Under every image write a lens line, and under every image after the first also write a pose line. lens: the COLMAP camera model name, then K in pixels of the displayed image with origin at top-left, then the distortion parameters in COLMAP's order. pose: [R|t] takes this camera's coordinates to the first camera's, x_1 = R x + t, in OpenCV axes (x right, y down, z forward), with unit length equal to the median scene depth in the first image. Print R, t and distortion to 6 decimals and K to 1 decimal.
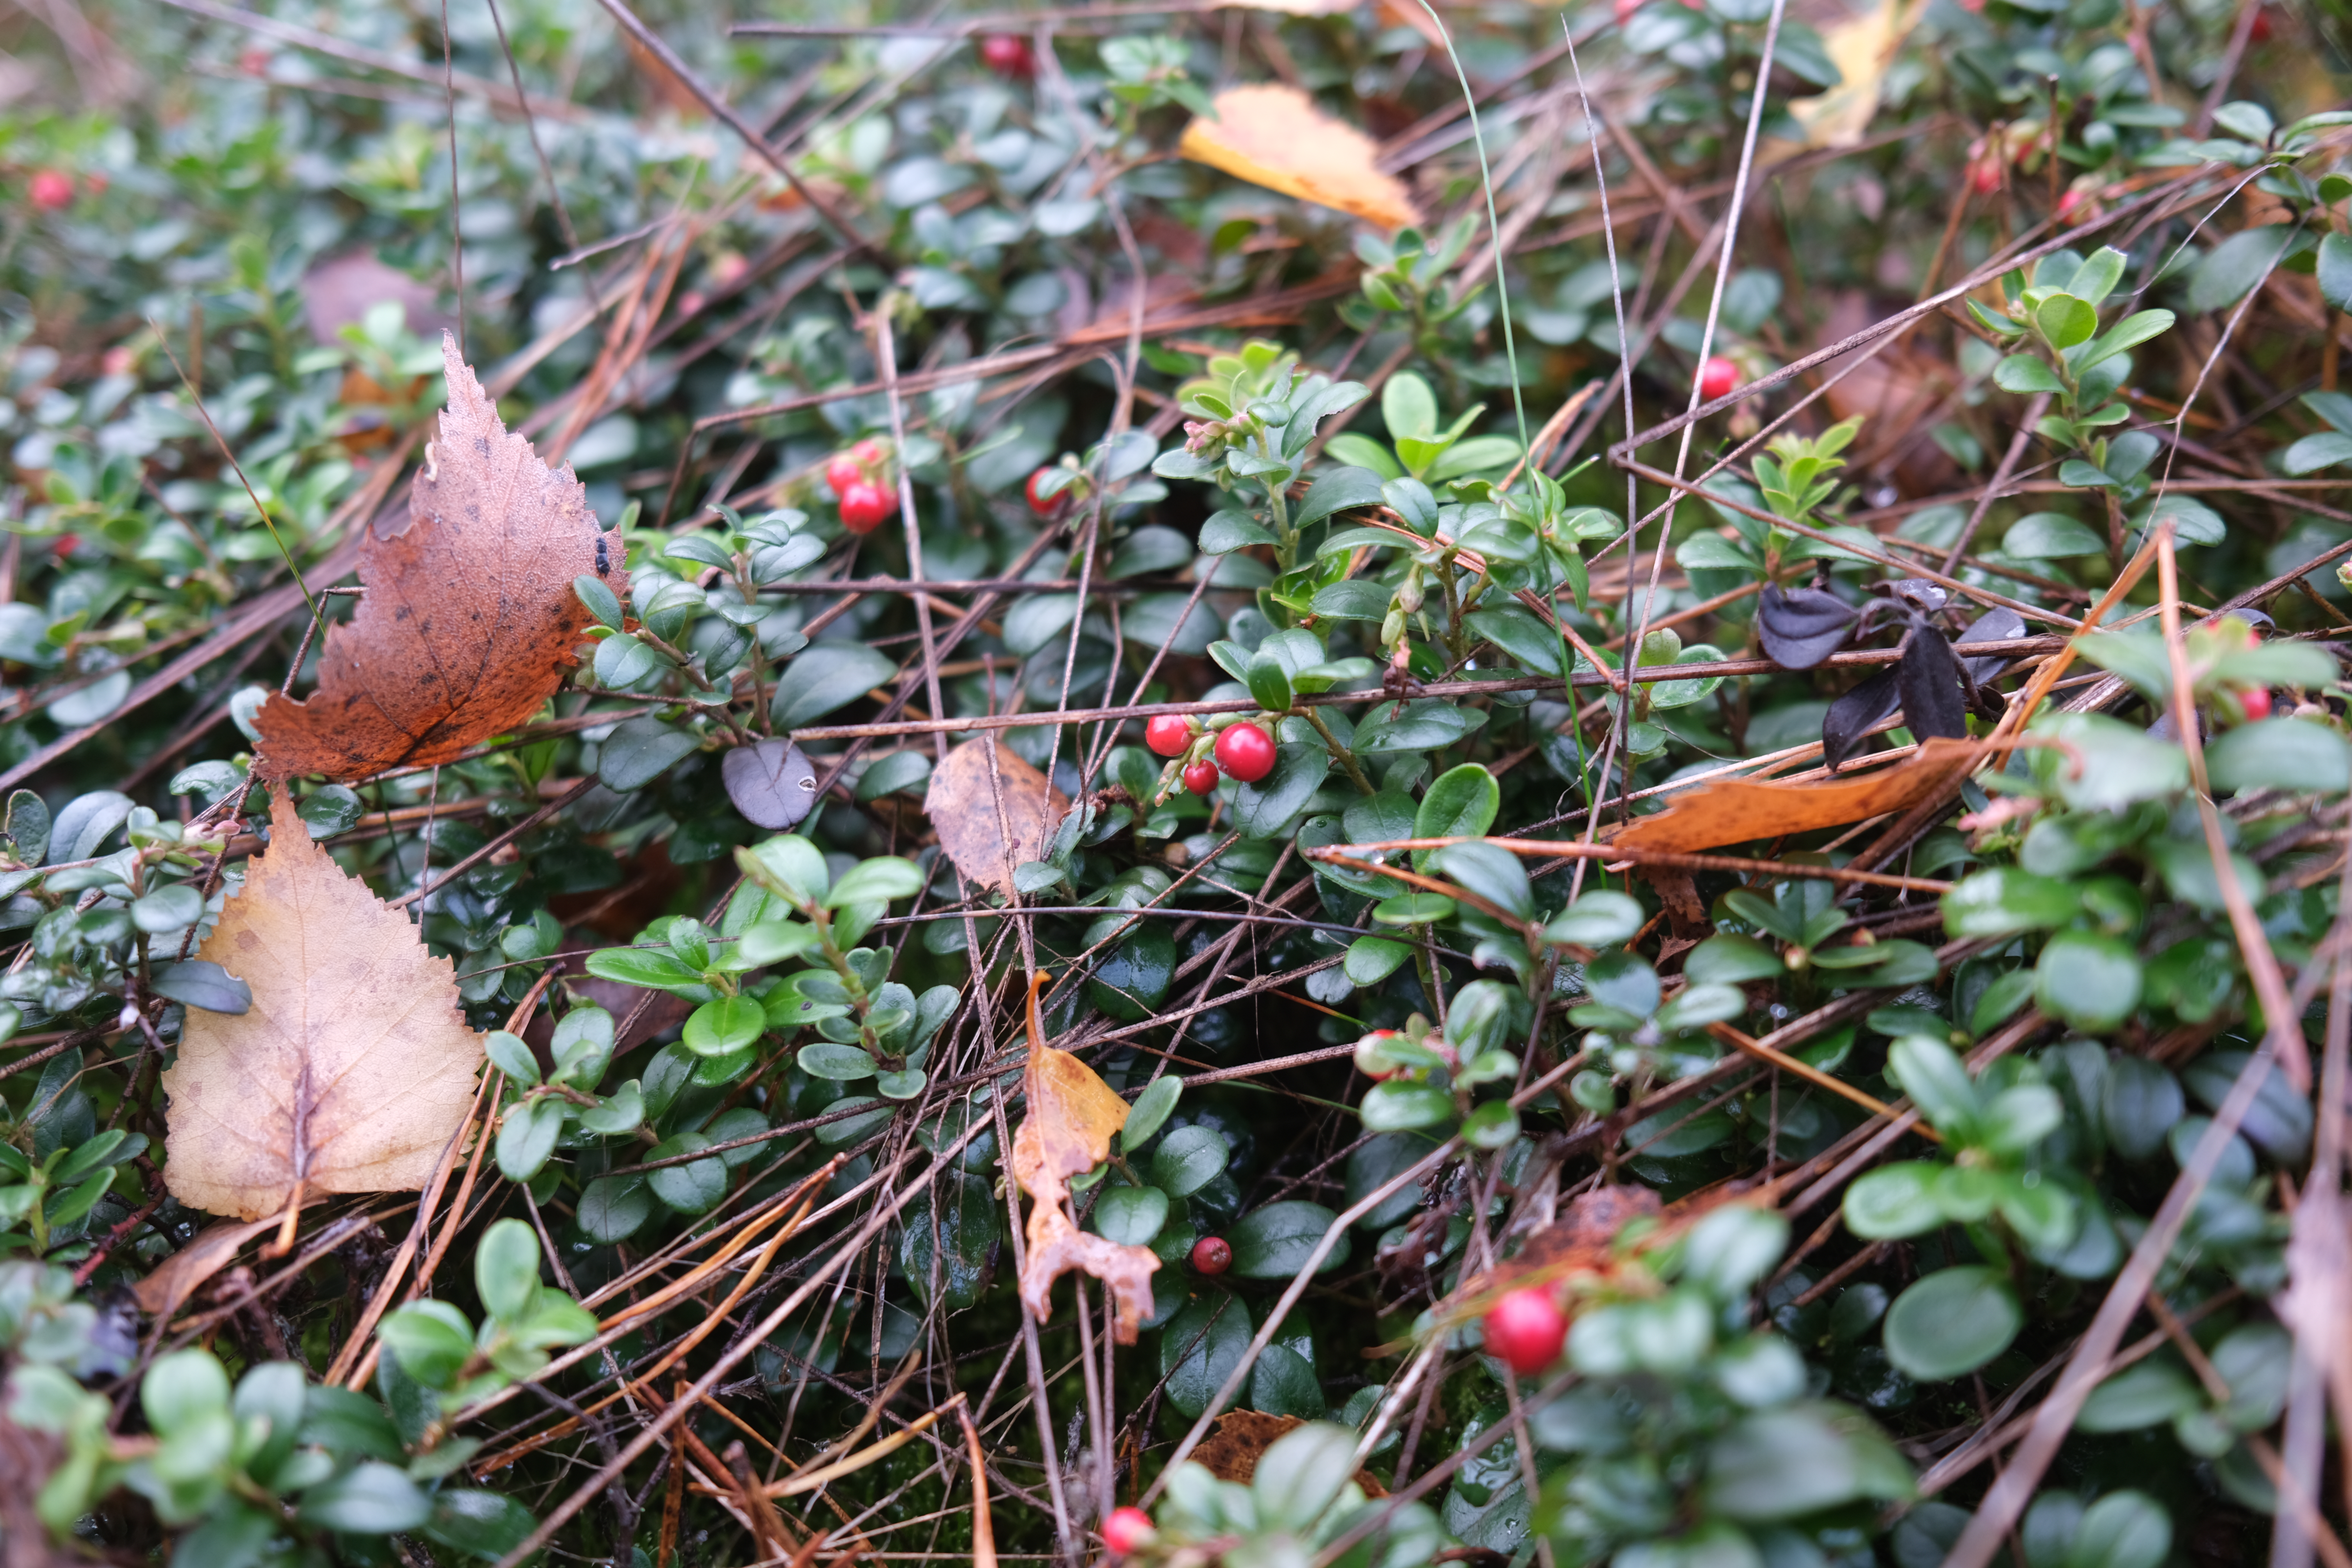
lens RADIAL K [[2365.5, 0, 1175.2], [0, 2365.5, 785.4], [0, 0, 1]] dist [0.005824, 0.000000]
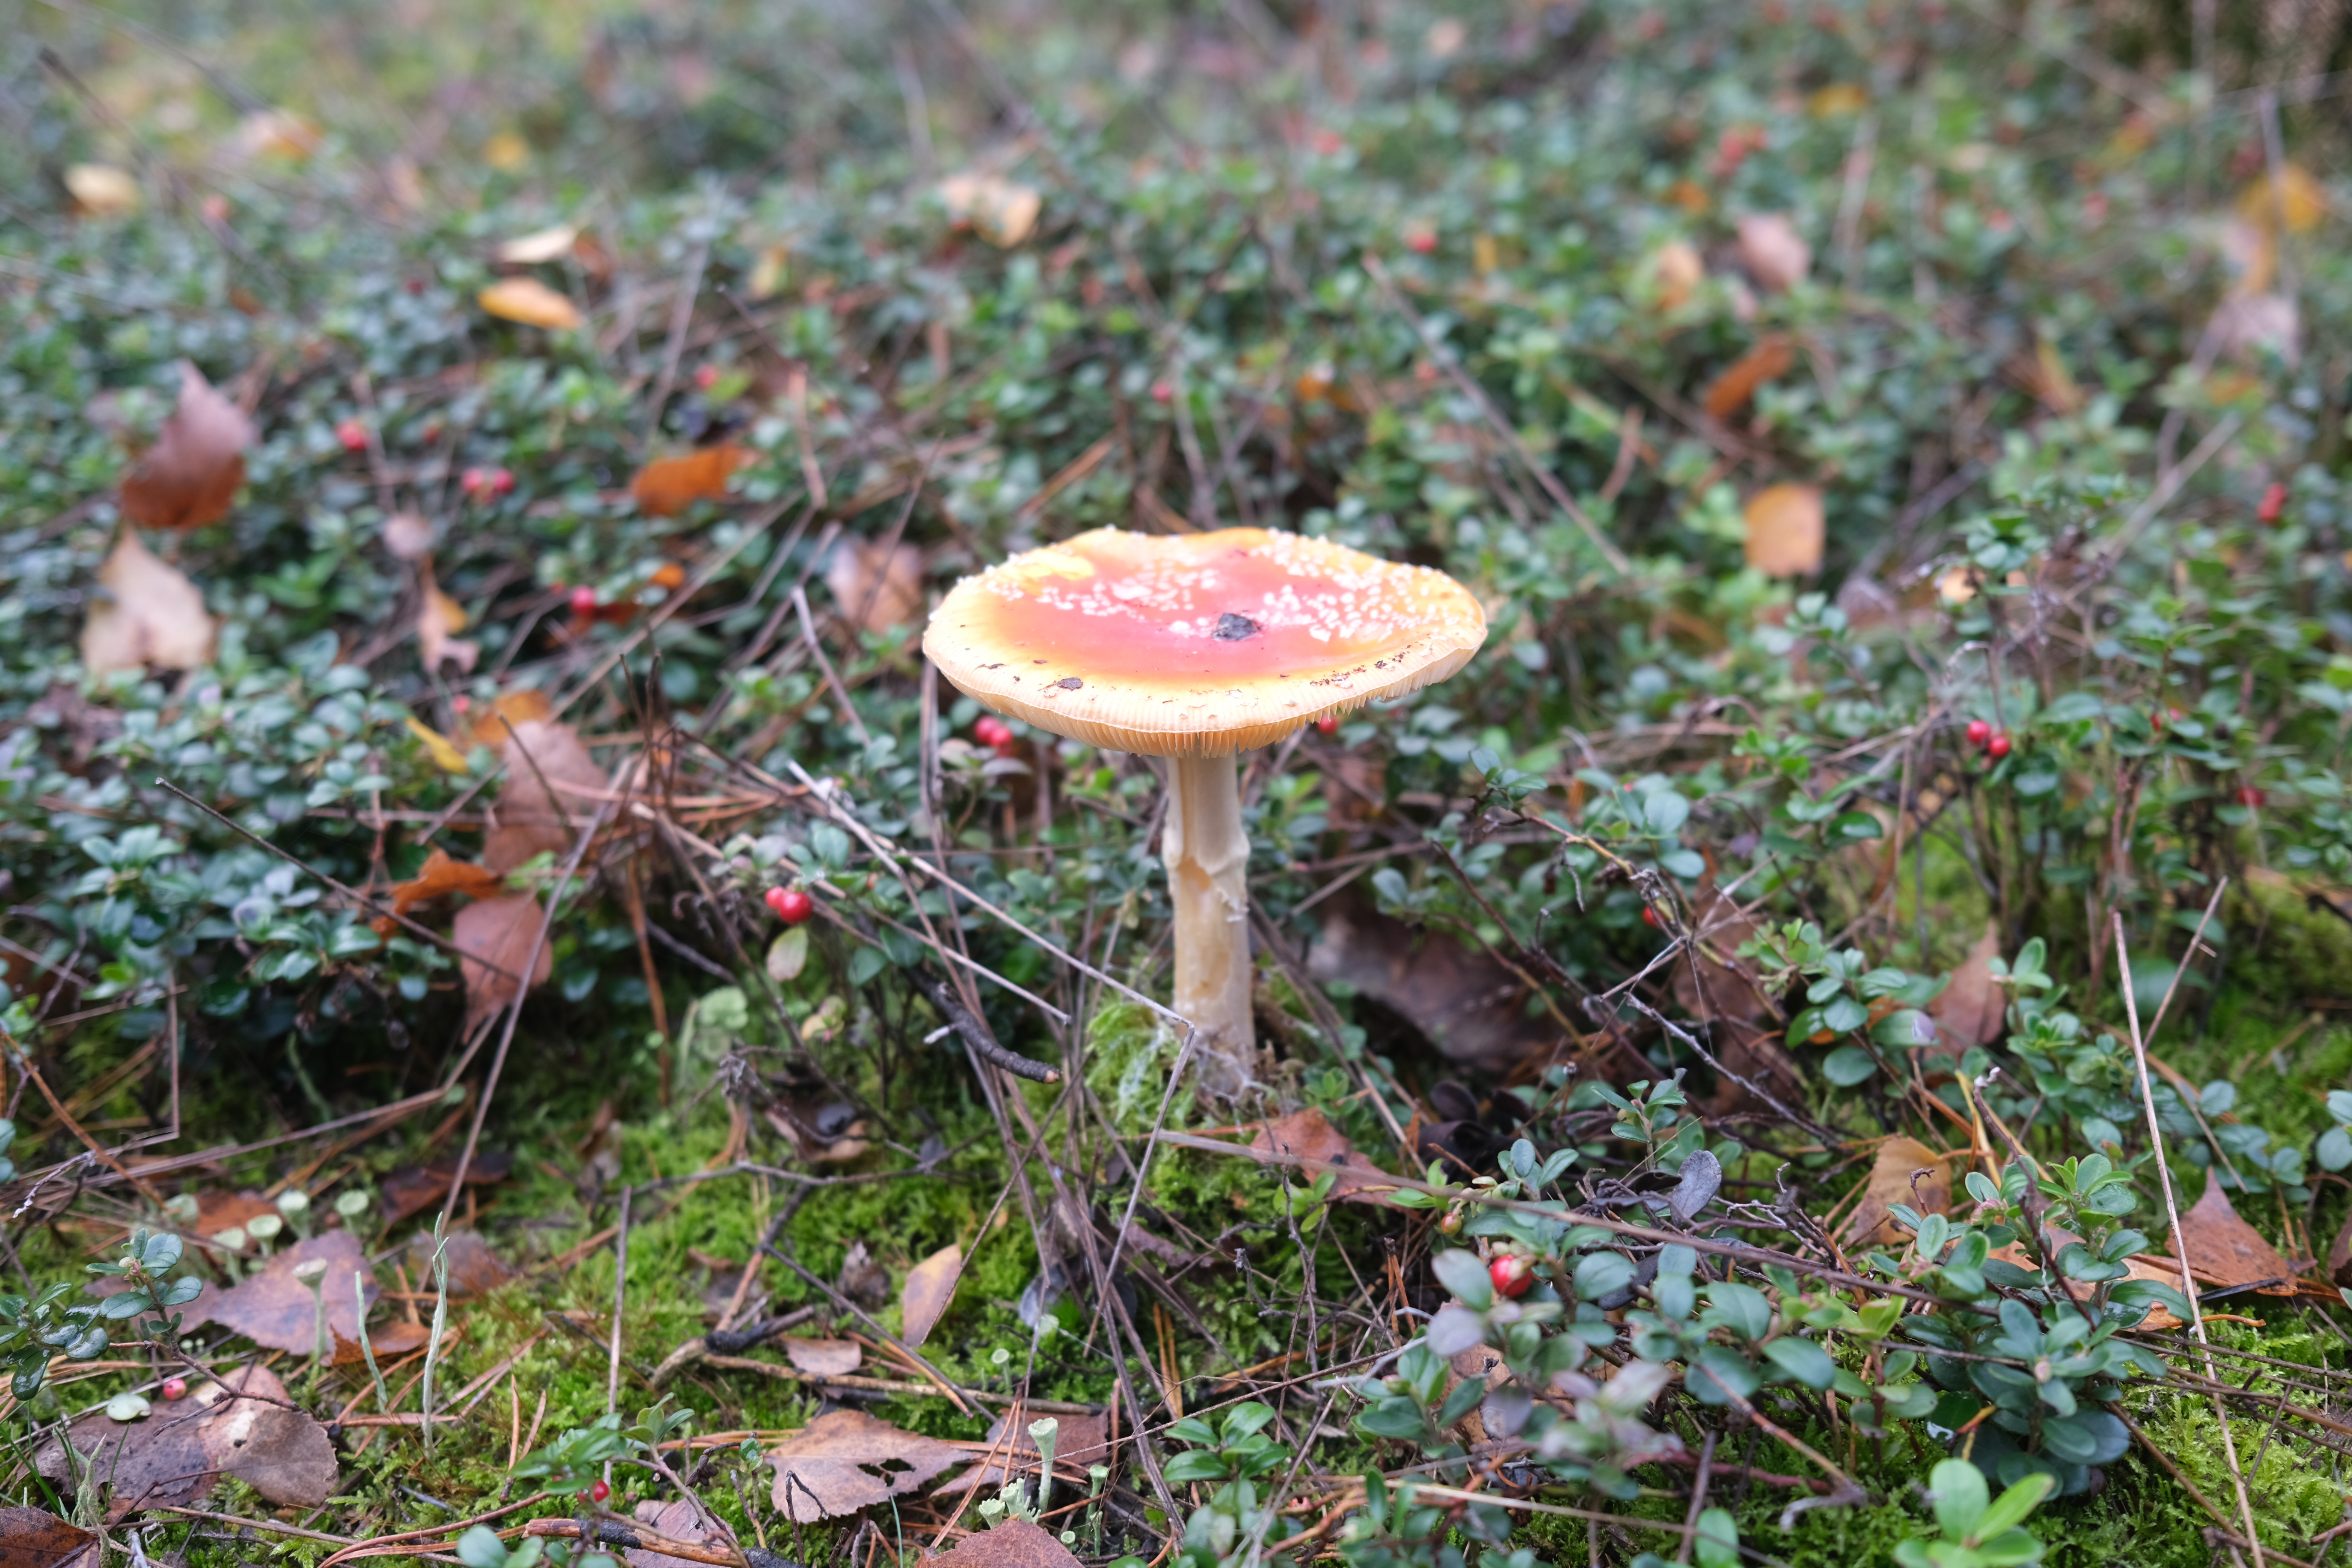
lens RADIAL K [[2365.5, 0, 1177.3], [0, 2365.5, 782.9], [0, 0, 1]] dist [0.005824, 0.000000]
pose [[0.975417, -0.062905, 0.211197, 0.180020], [0.098583, 0.981704, -0.162906, 0.807321], [-0.197085, 0.179721, 0.963773, -1.654442]]
